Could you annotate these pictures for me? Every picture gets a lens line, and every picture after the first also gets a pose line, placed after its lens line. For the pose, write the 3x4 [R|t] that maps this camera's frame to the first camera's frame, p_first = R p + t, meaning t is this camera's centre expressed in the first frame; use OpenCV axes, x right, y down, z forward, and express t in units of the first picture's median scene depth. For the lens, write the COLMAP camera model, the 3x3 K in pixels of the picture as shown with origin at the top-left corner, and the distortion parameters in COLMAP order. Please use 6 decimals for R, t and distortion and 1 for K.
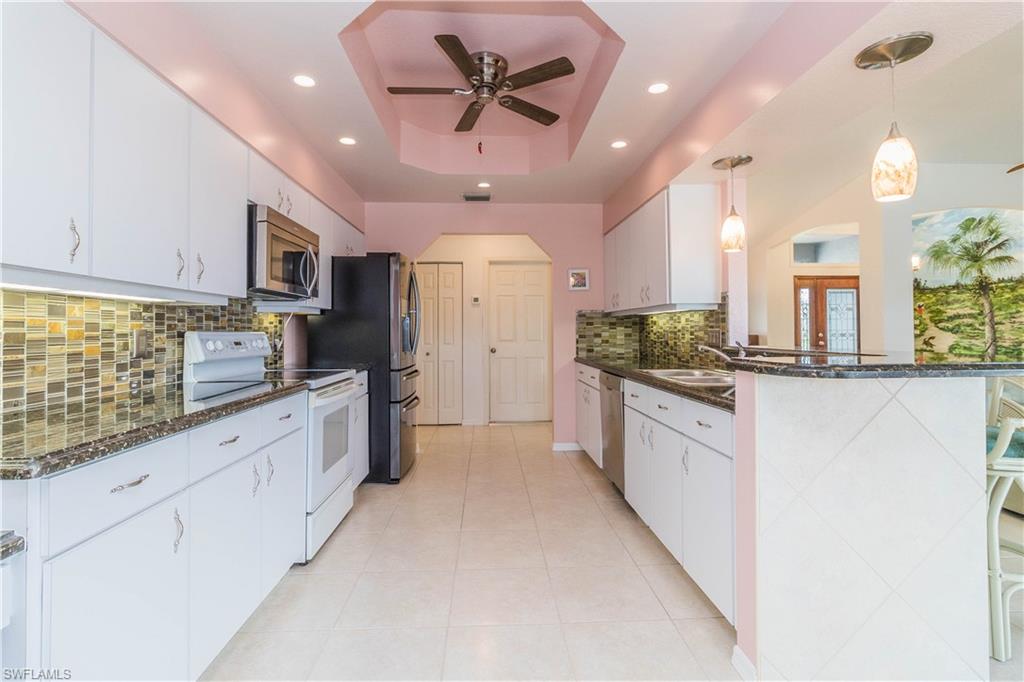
lens RADIAL K [[474.3, 0, 506.3], [0, 474.3, 322.7], [0, 0, 1]] dist [0.006334, -0.004490]
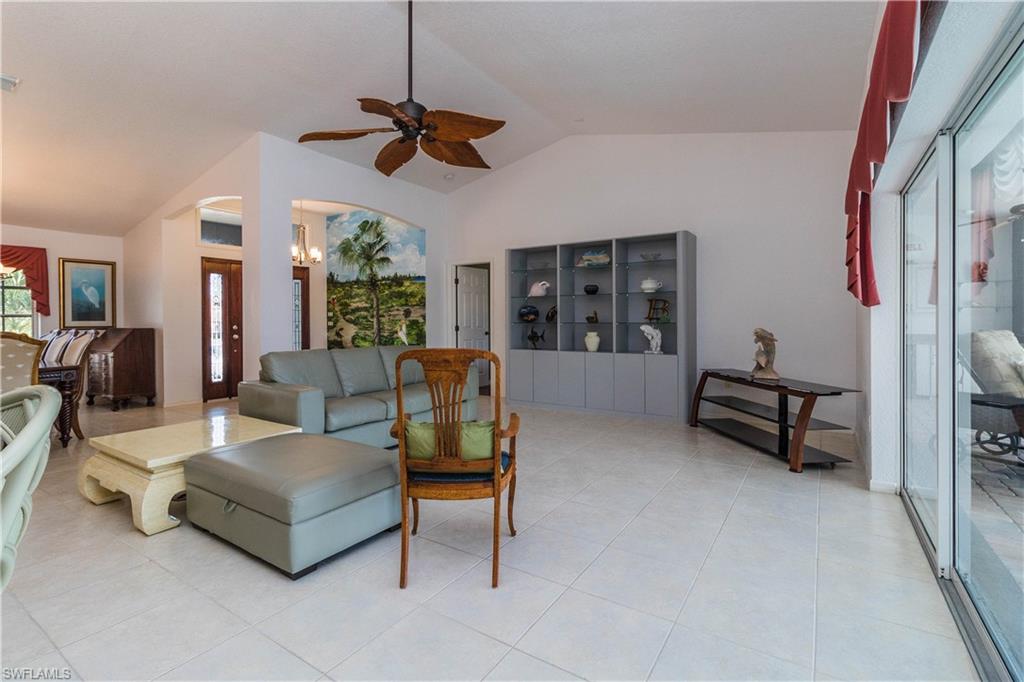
lens RADIAL K [[474.3, 0, 494.1], [0, 474.3, 324.1], [0, 0, 1]] dist [0.006334, -0.004490]
pose [[0.606246, -0.004419, 0.795265, 0.484942], [-0.011015, 0.999842, 0.013952, 0.003830], [-0.795201, -0.017219, 0.606101, 0.152833]]
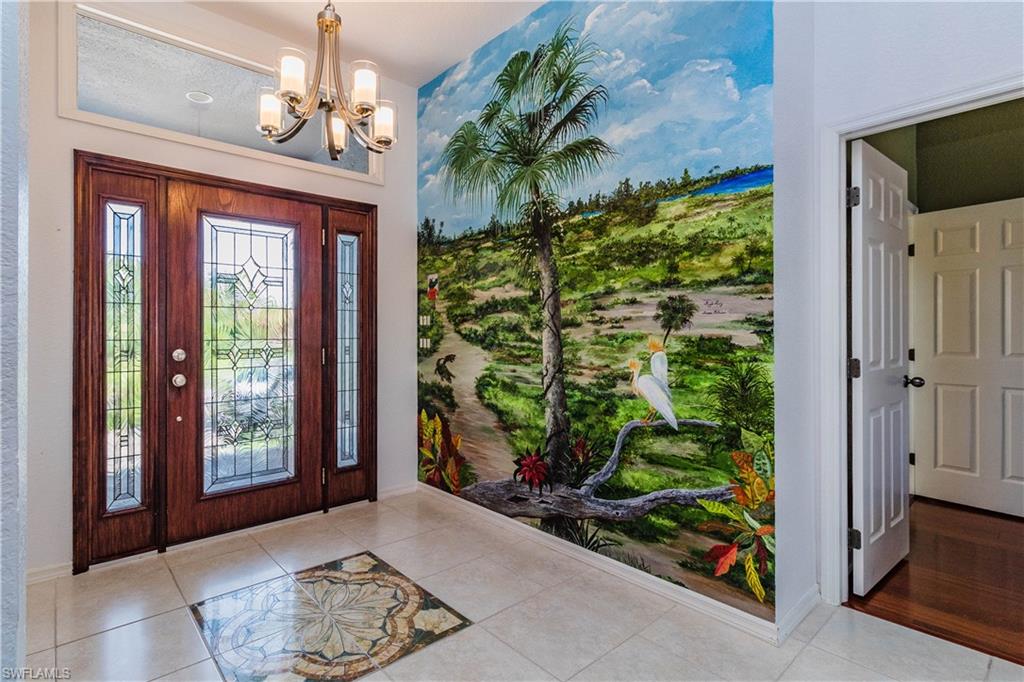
lens RADIAL K [[474.3, 0, 461.3], [0, 474.3, 332.2], [0, 0, 1]] dist [0.006334, -0.004490]
pose [[0.802672, 0.005603, 0.596395, 1.236971], [-0.012153, 0.999902, 0.006962, 0.011281], [-0.596297, -0.012836, 0.802661, 1.245057]]
